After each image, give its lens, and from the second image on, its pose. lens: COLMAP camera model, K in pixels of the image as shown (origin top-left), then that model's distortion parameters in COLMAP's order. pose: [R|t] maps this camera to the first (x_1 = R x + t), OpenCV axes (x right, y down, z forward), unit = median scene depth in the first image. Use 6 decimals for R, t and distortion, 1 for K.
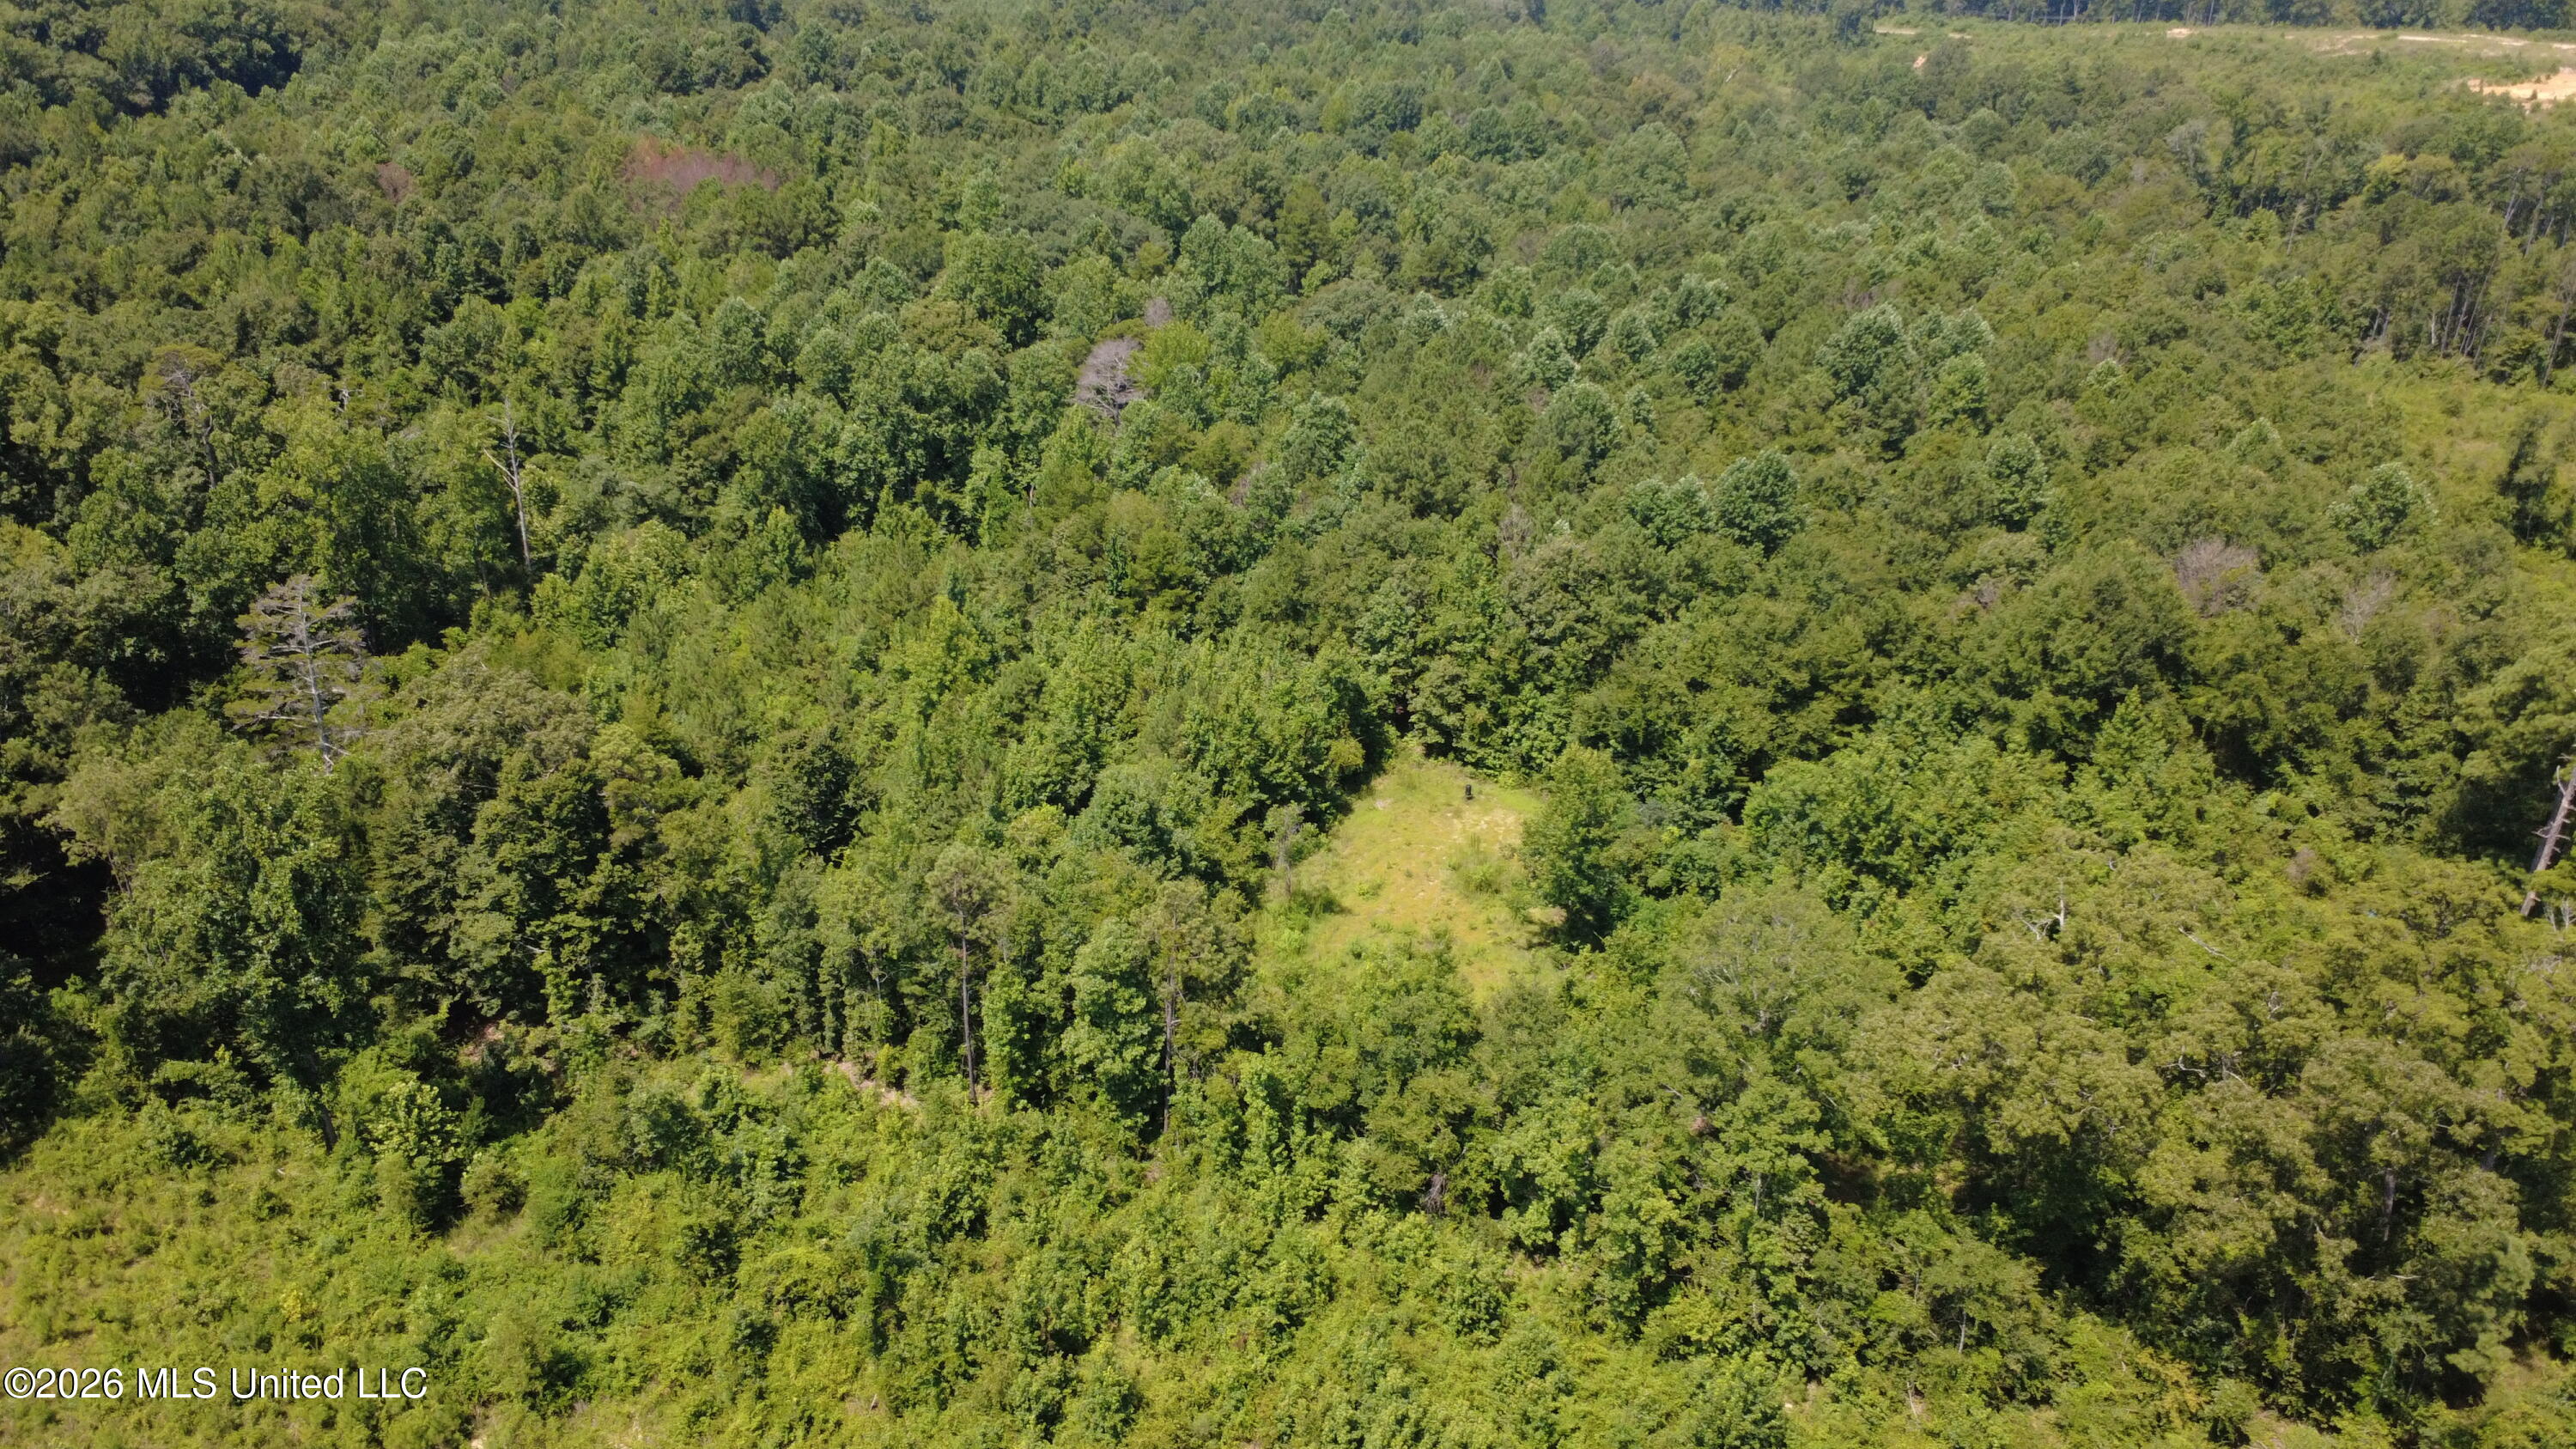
lens RADIAL K [[1869.4, 0, 1286.7], [0, 1869.4, 735.5], [0, 0, 1]] dist [-0.007889, 0.006117]
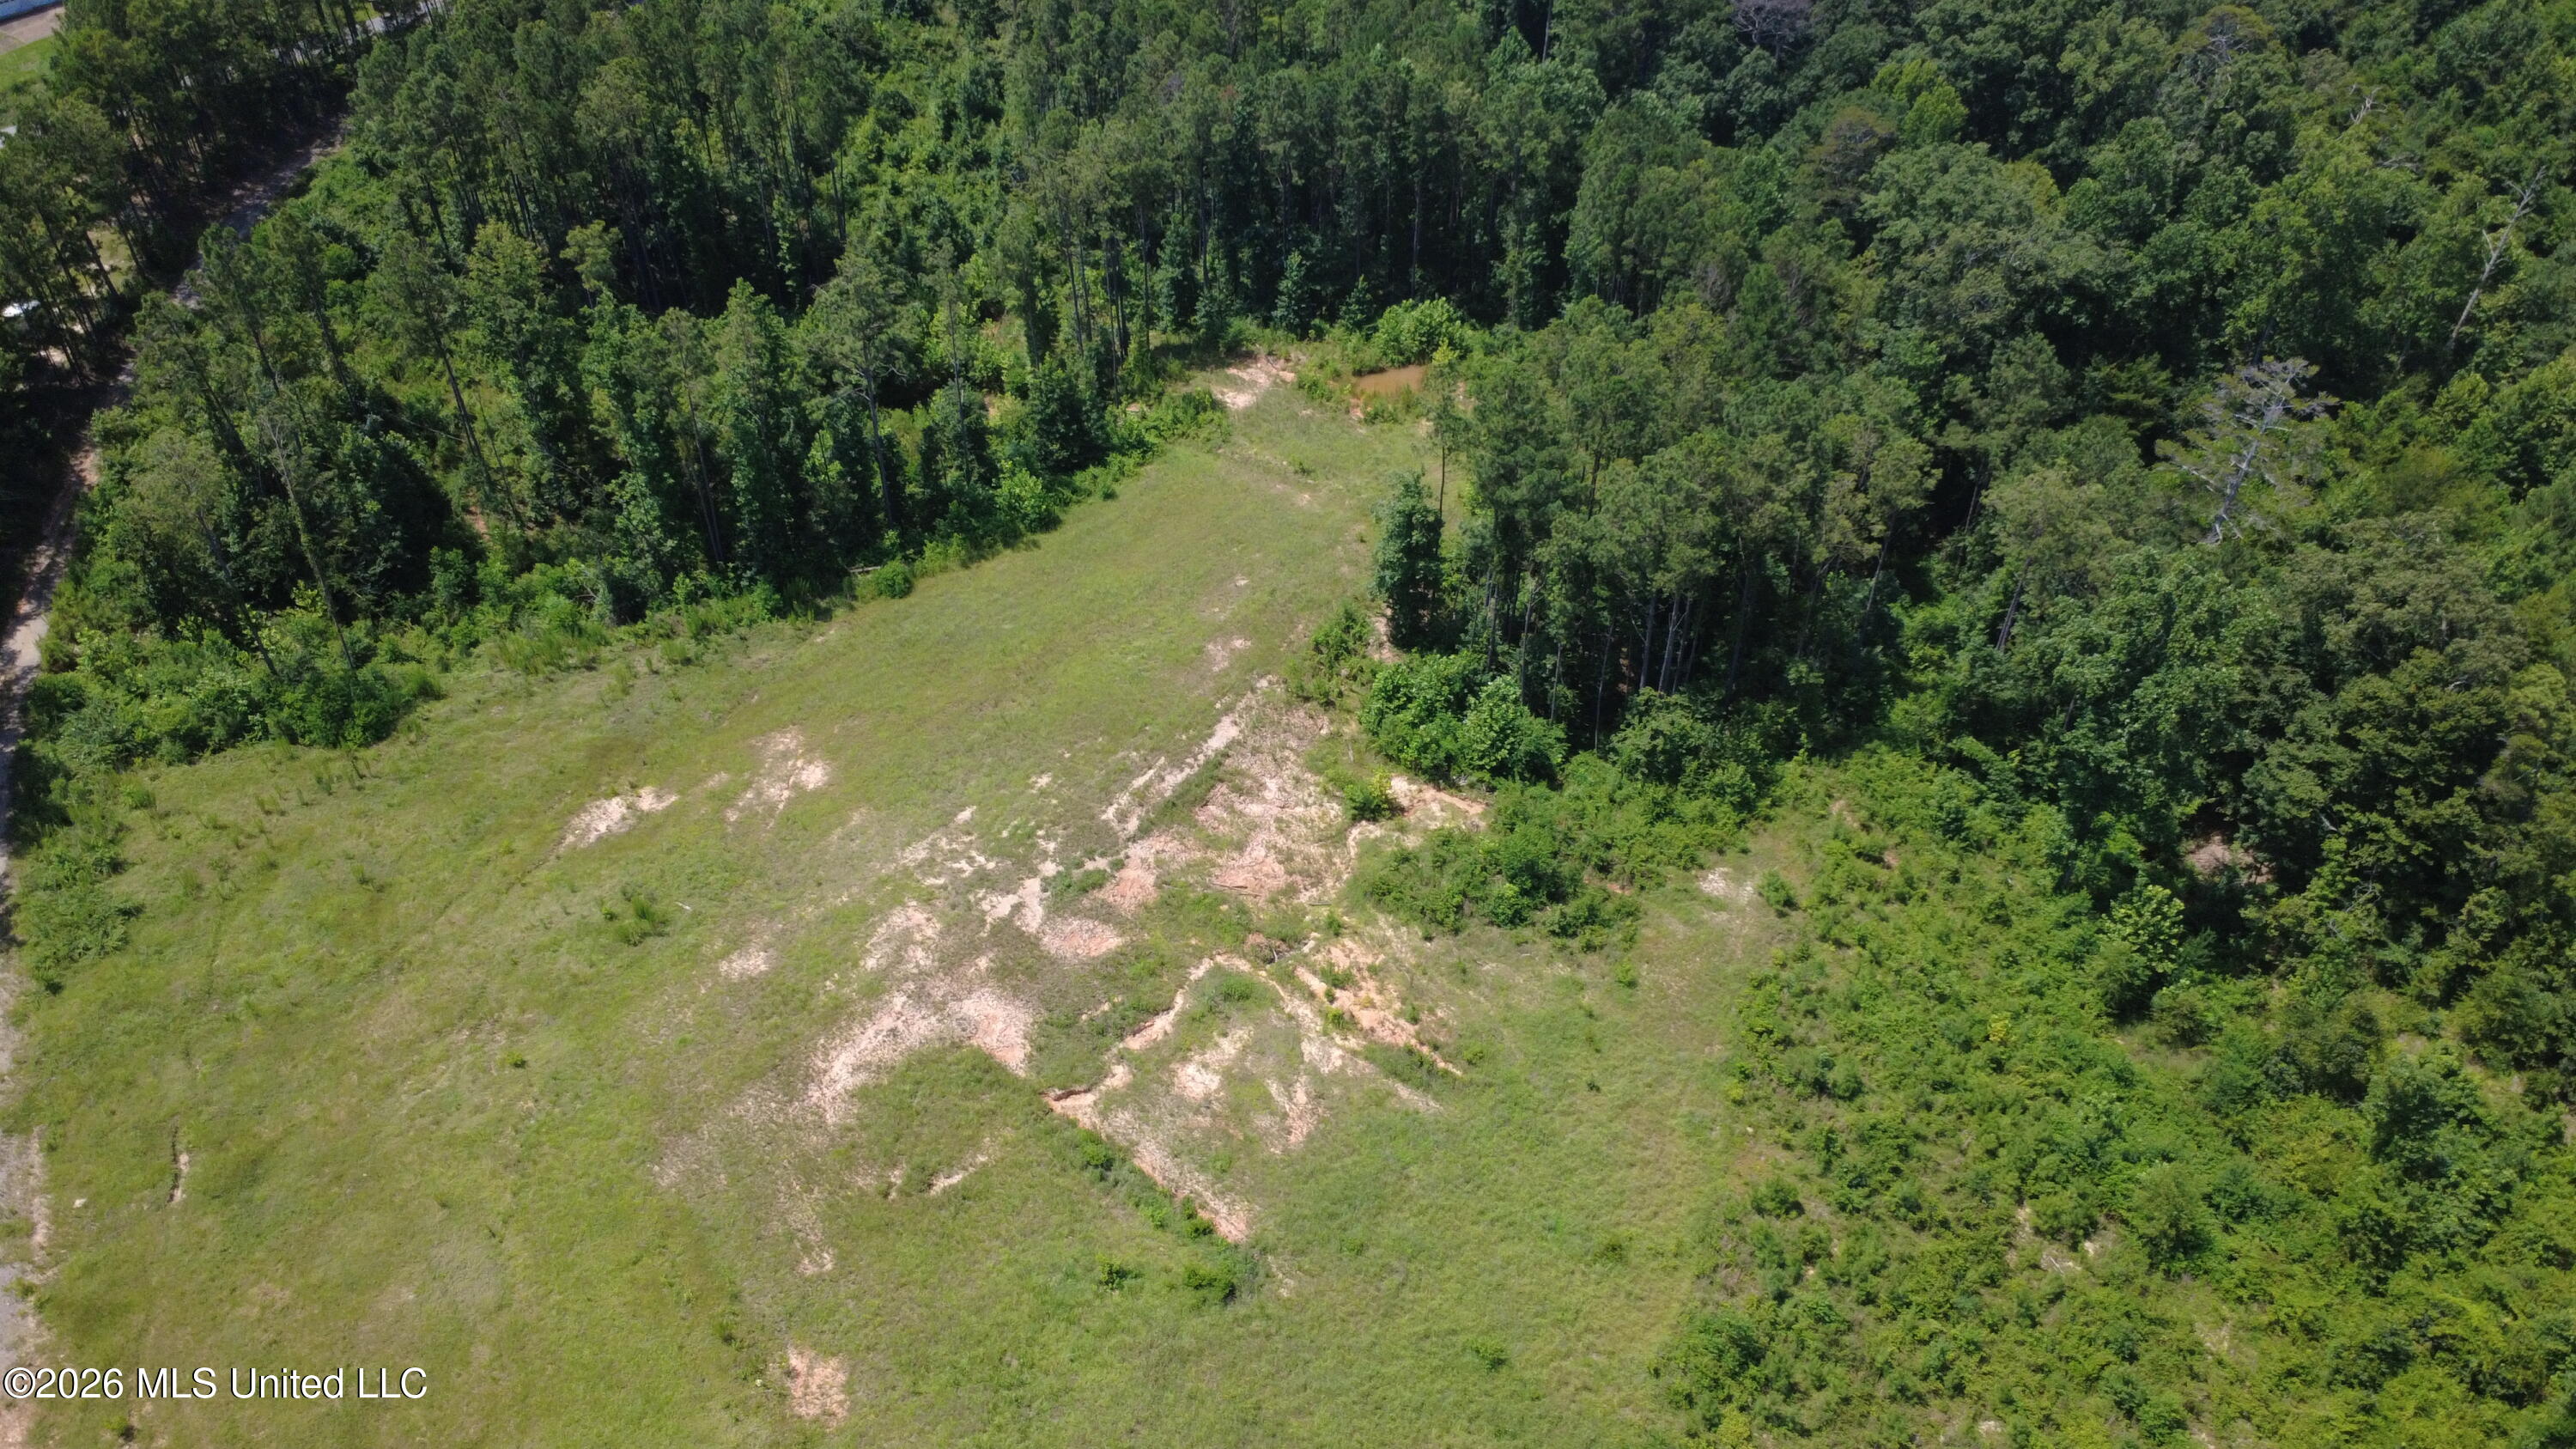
lens RADIAL K [[1871.6, 0, 1288.6], [0, 1871.6, 732.3], [0, 0, 1]] dist [-0.009084, 0.007839]
pose [[0.613315, 0.515131, -0.598736, -0.176665], [-0.364960, 0.857100, 0.363571, -0.087873], [0.700463, -0.004469, 0.713674, -0.094720]]
